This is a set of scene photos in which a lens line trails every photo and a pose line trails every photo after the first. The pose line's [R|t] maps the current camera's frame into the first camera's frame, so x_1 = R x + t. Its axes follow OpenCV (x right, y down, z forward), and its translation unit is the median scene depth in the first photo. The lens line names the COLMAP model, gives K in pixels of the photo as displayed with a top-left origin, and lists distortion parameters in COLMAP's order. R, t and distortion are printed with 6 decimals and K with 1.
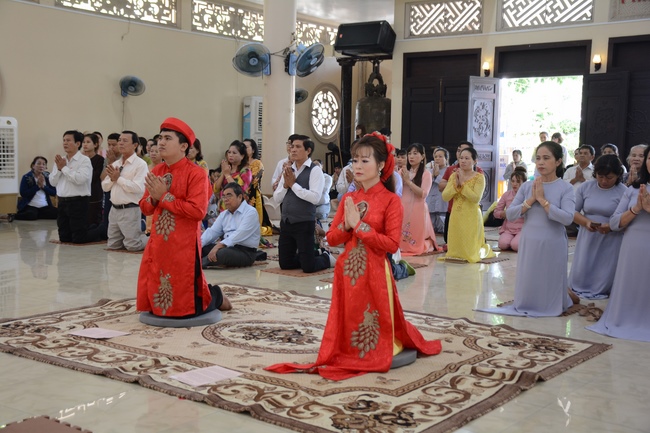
lens RADIAL K [[845.4, 0, 325.0], [0, 845.4, 216.5], [0, 0, 1]] dist [0.147173, 0.071845]
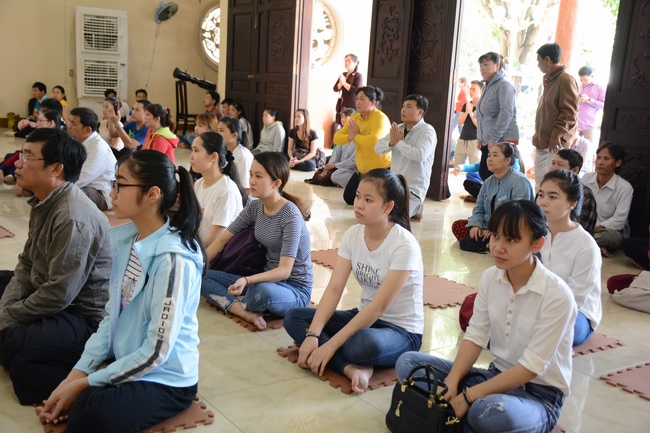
lens RADIAL K [[716.3, 0, 325.0], [0, 716.3, 216.5], [0, 0, 1]] dist [0.034021, 0.025188]
pose [[0.949561, 0.094915, -0.298872, 0.387622], [-0.068183, 0.992783, 0.098657, -0.026203], [0.306079, -0.073303, 0.949180, 0.412912]]
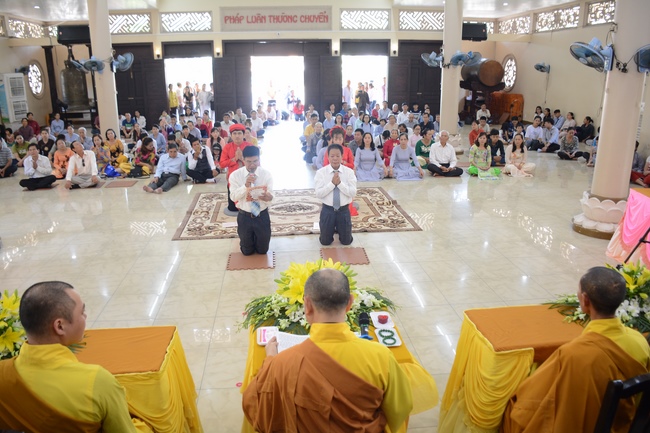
lens RADIAL K [[508.1, 0, 325.0], [0, 508.1, 216.5], [0, 0, 1]] dist [-0.144586, 0.094425]
pose [[0.731897, -0.224311, 0.643437, -0.290232], [0.083099, 0.966599, 0.242446, -0.059622], [-0.676329, -0.123977, 0.726091, -0.050122]]
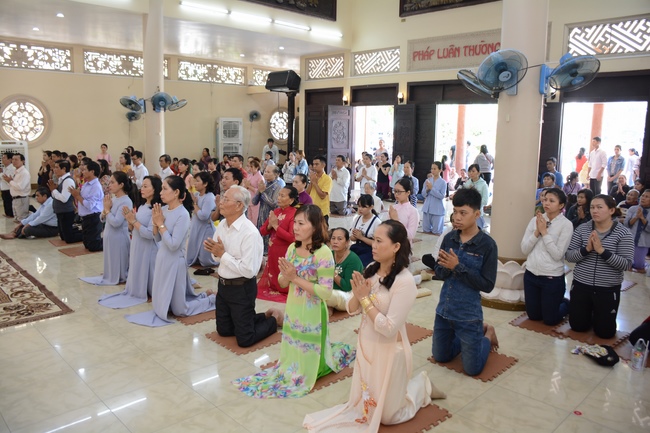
lens RADIAL K [[508.1, 0, 325.0], [0, 508.1, 216.5], [0, 0, 1]] dist [-0.144586, 0.094425]
pose [[0.988267, 0.022468, -0.151075, 0.279600], [-0.010968, 0.997007, 0.076525, -0.028476], [0.152342, -0.073971, 0.985556, 0.061995]]
